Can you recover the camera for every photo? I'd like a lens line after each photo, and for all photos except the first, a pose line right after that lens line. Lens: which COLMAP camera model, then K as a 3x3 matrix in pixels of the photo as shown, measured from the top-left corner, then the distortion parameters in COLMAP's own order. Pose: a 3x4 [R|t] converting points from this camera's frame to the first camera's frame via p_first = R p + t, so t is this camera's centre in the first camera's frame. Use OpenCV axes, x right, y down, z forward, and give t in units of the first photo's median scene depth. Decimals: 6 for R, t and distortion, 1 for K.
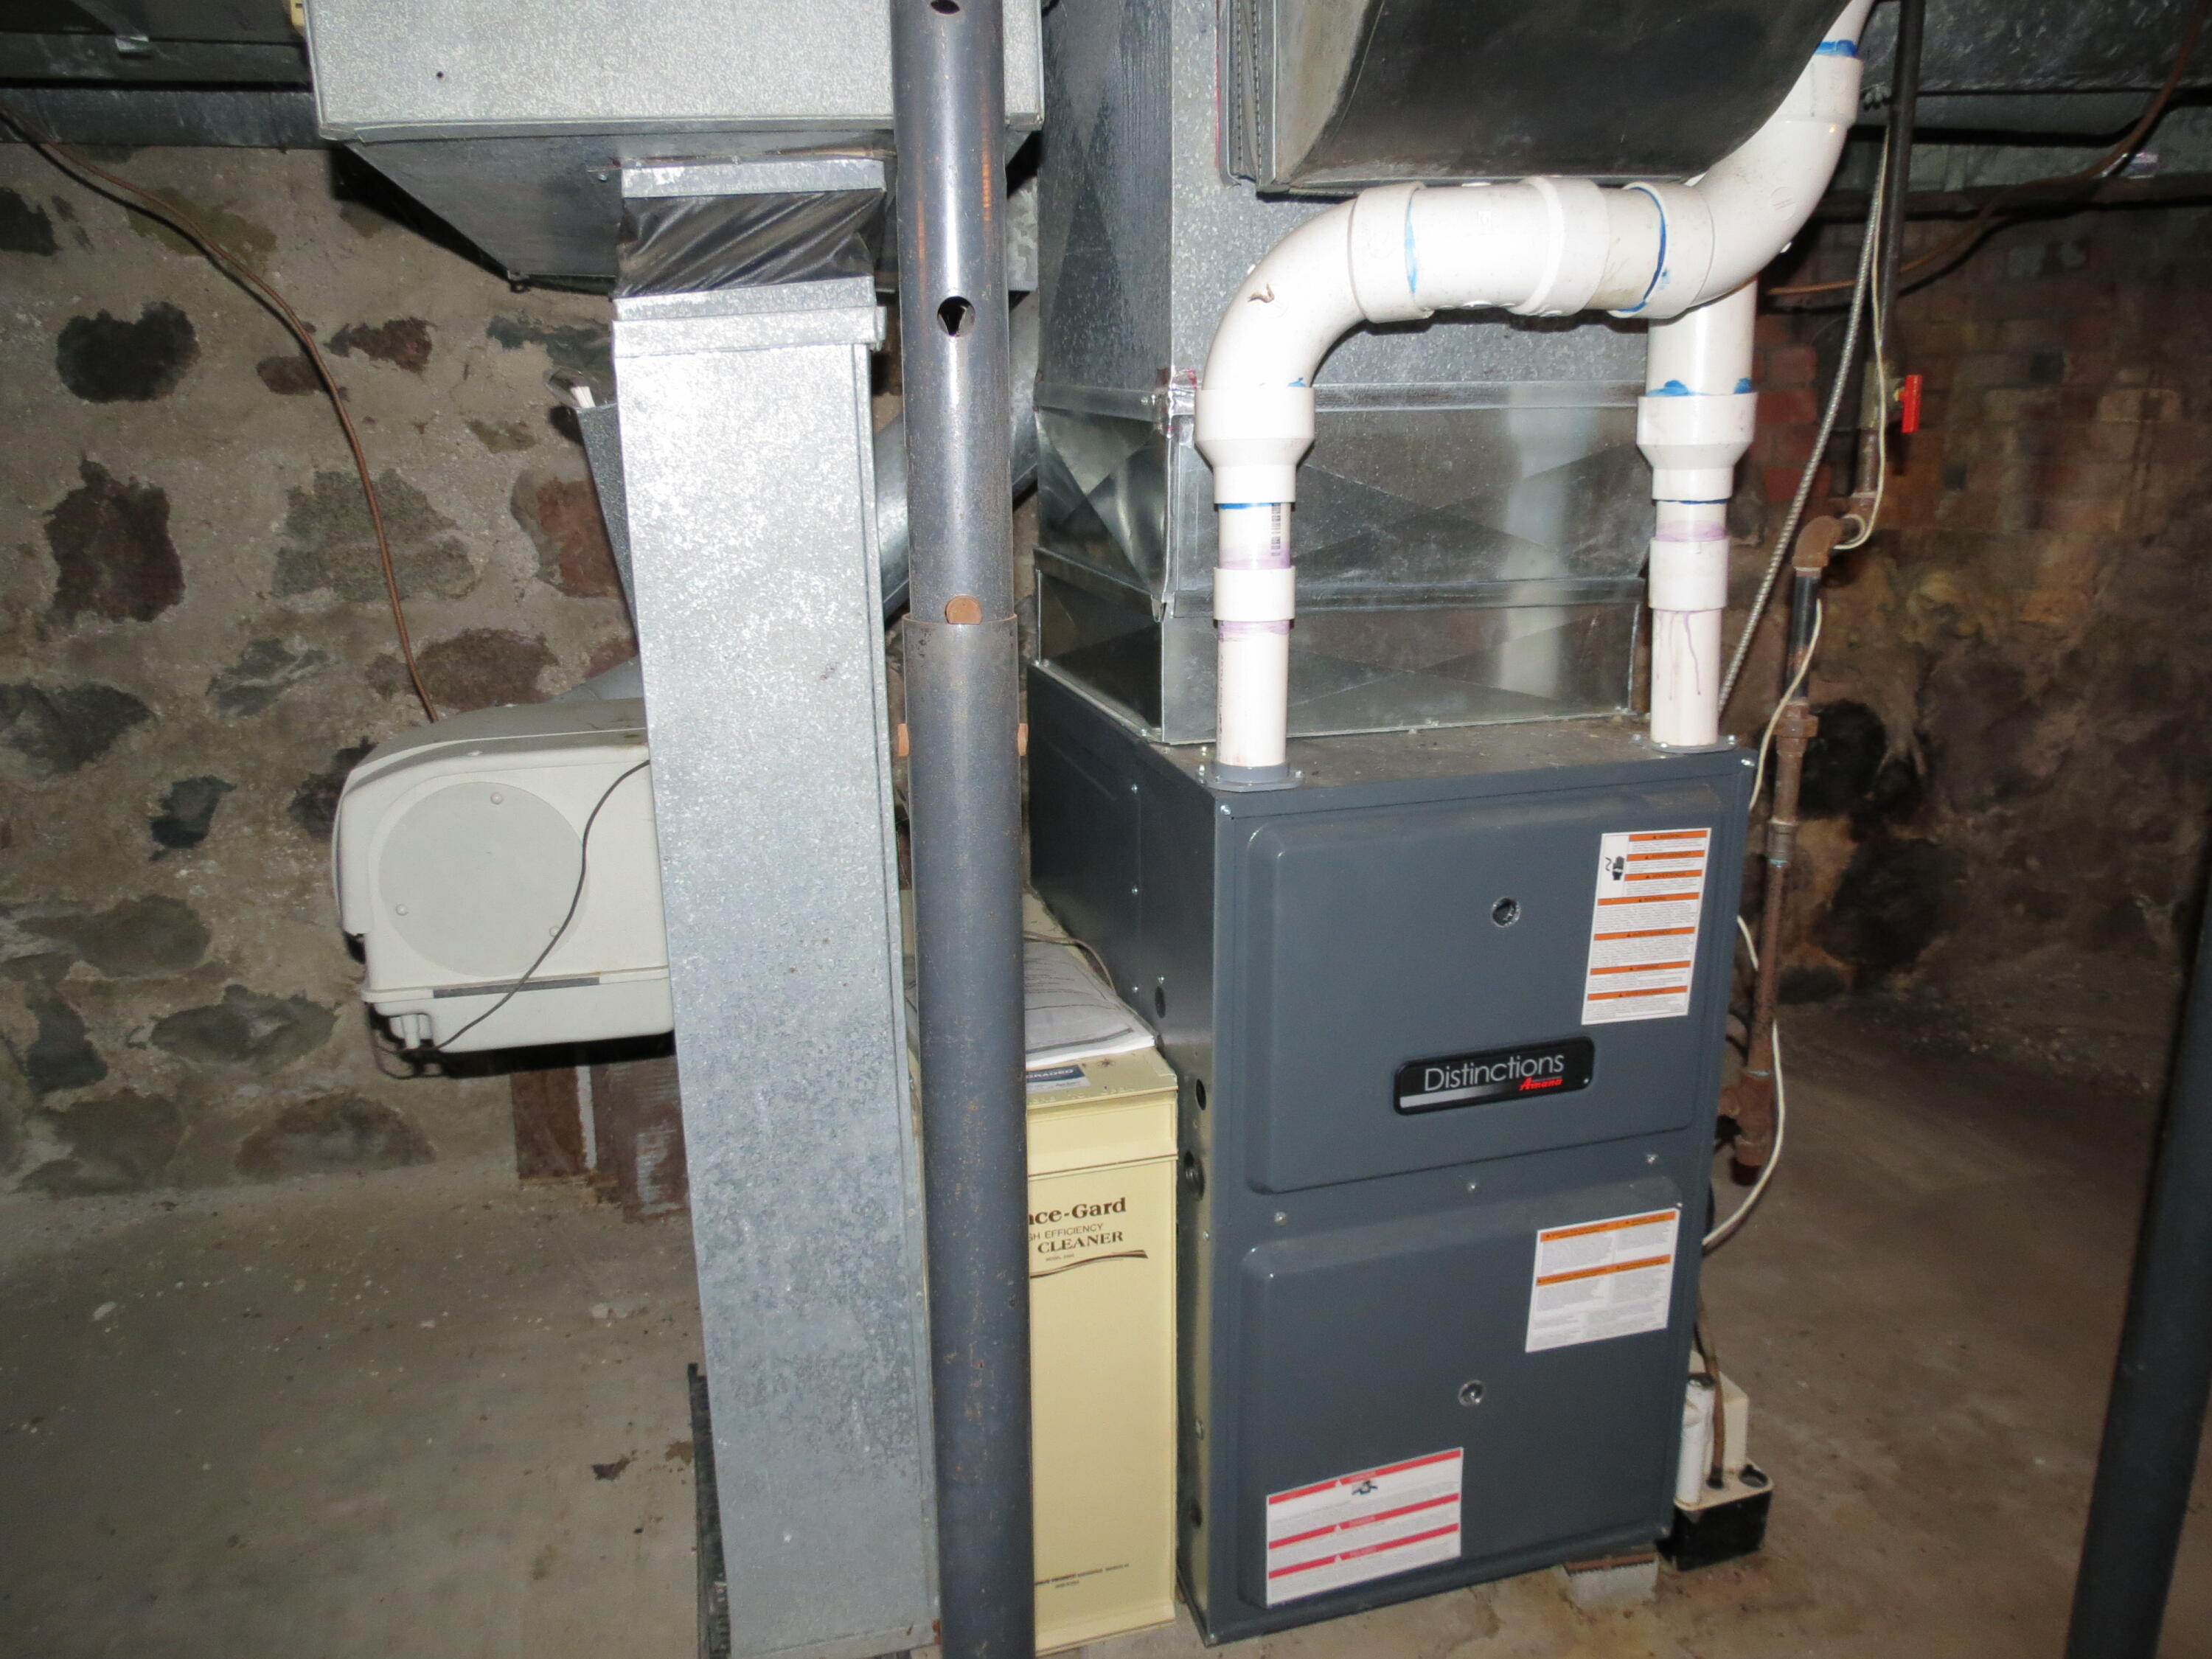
lens RADIAL K [[1553.9, 0, 1106.0], [0, 1553.9, 829.5], [0, 0, 1]] dist [-0.018975, -0.004067]
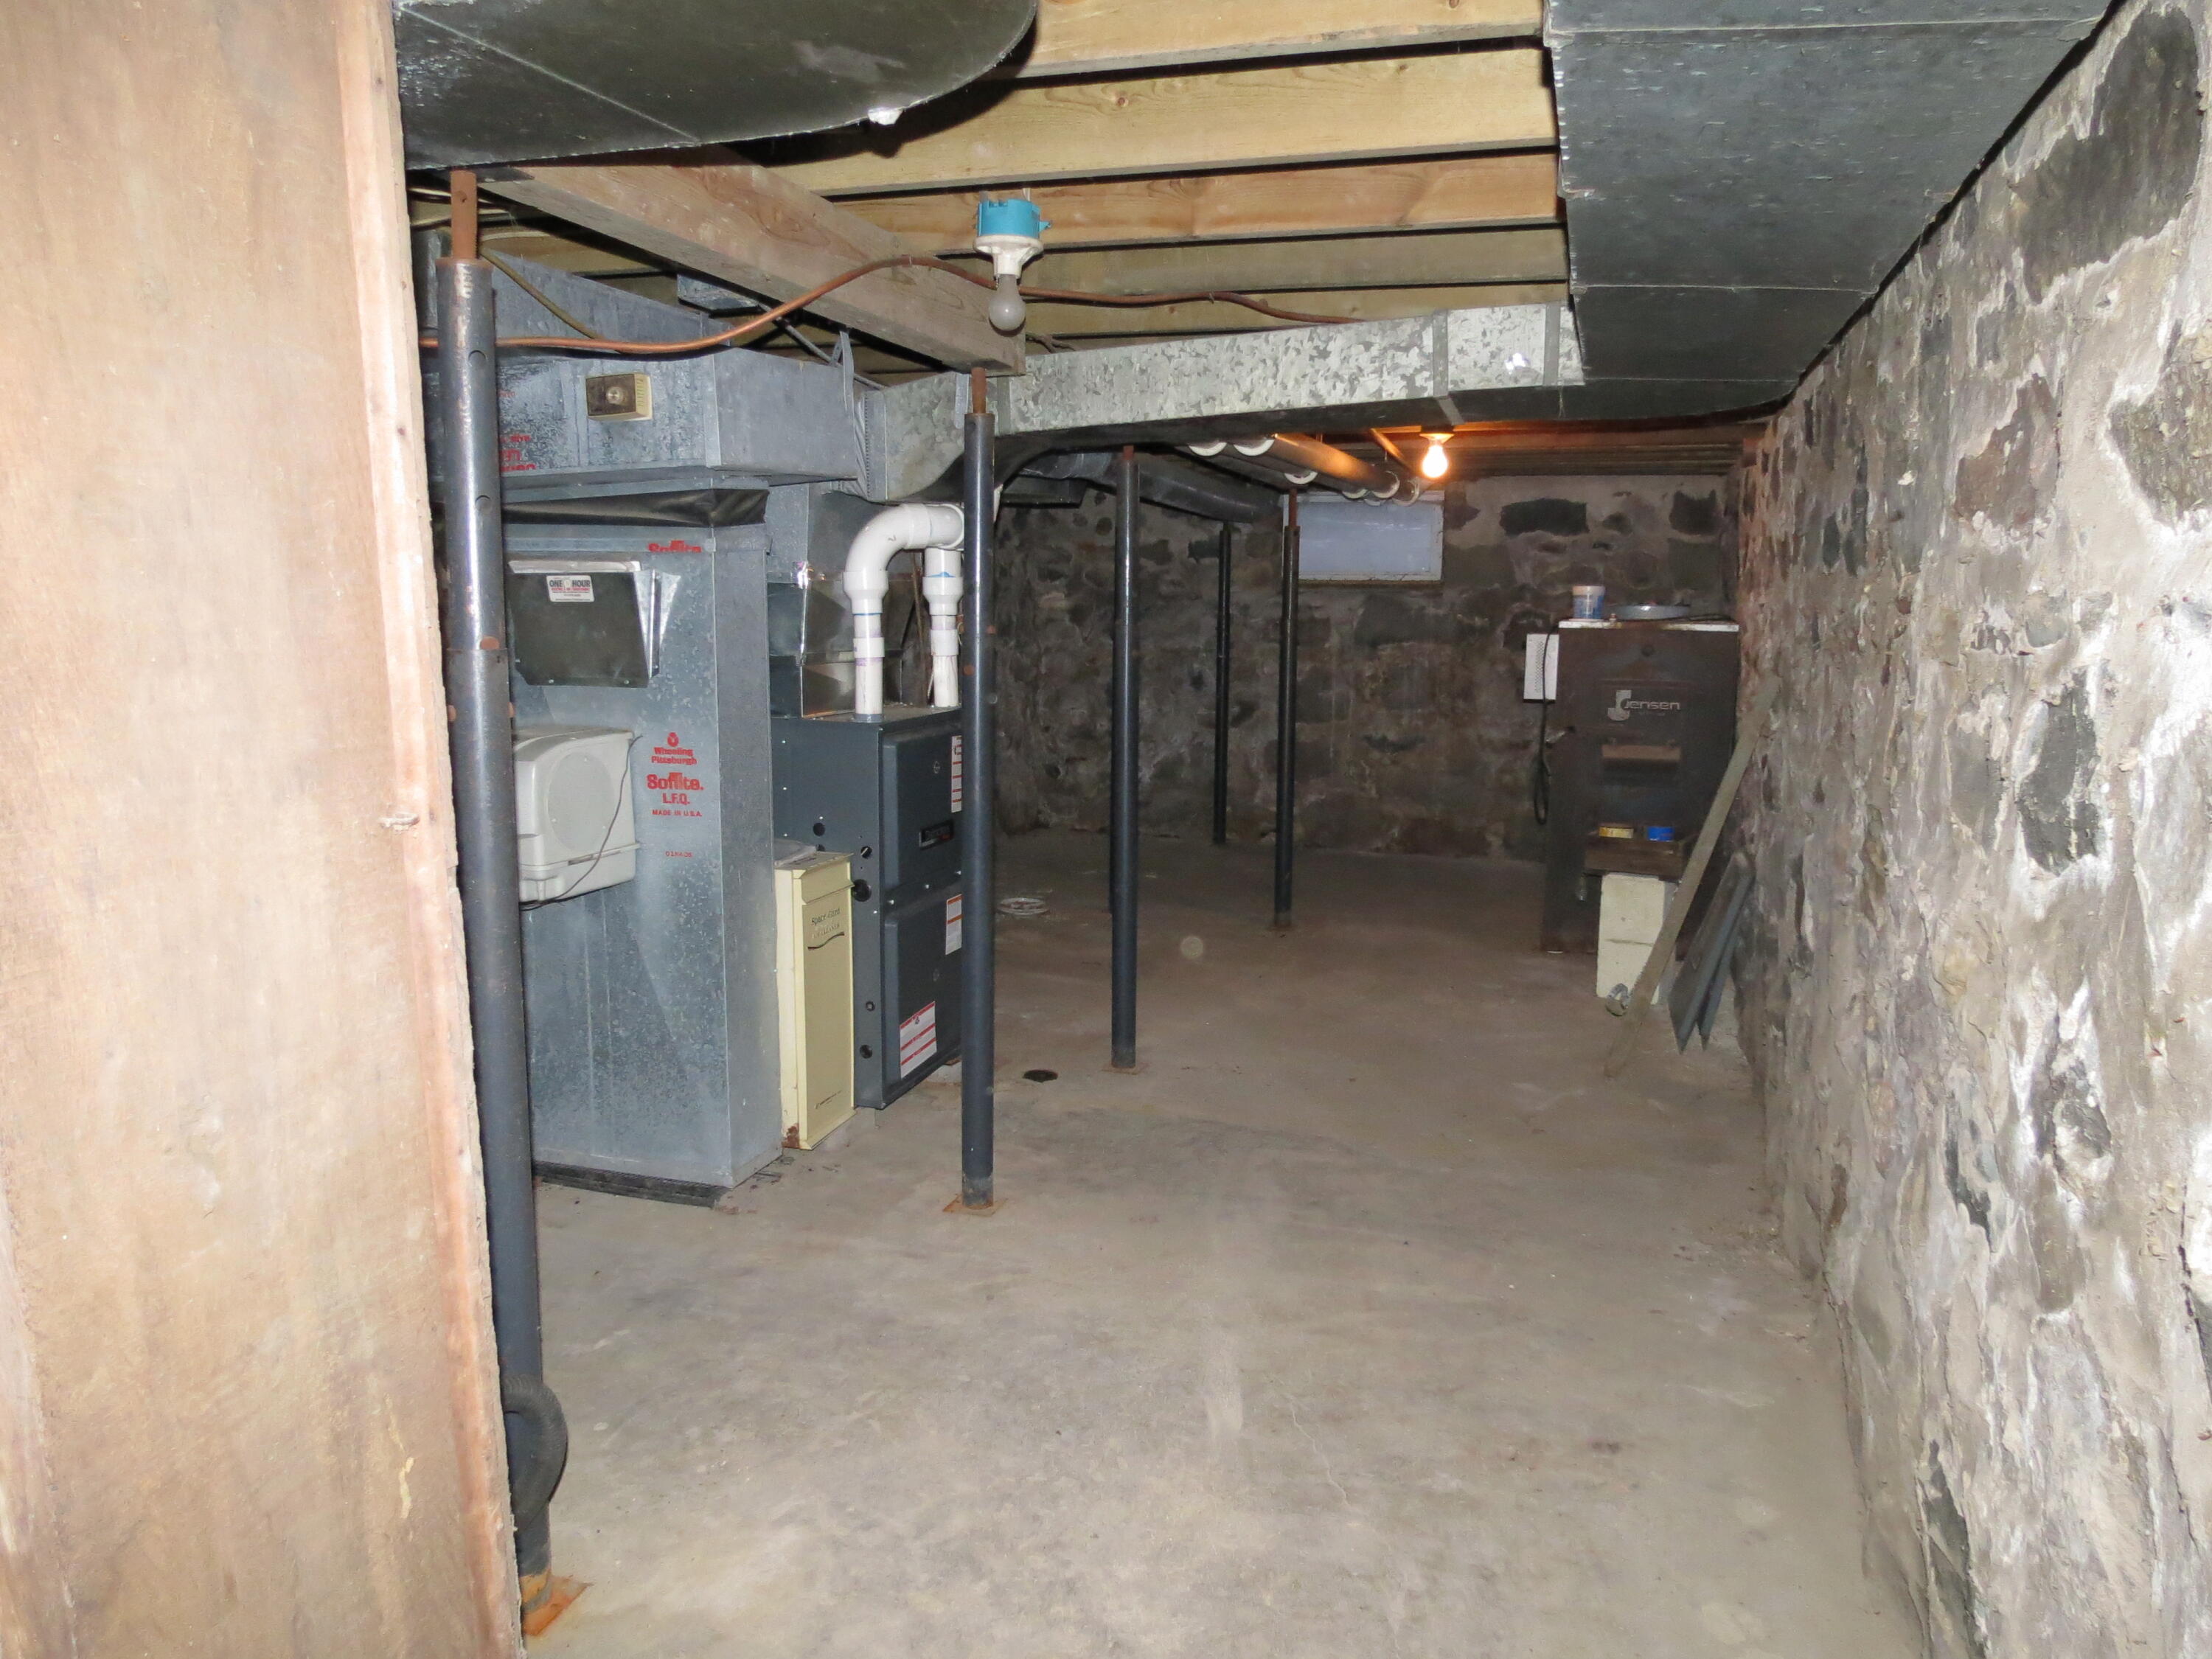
lens RADIAL K [[1553.9, 0, 1106.0], [0, 1553.9, 829.5], [0, 0, 1]] dist [-0.018975, -0.004067]
pose [[0.537728, -0.109197, 0.836017, -1.682086], [0.202863, 0.979204, -0.002583, 0.205707], [-0.818349, 0.170986, 0.548697, -0.615628]]
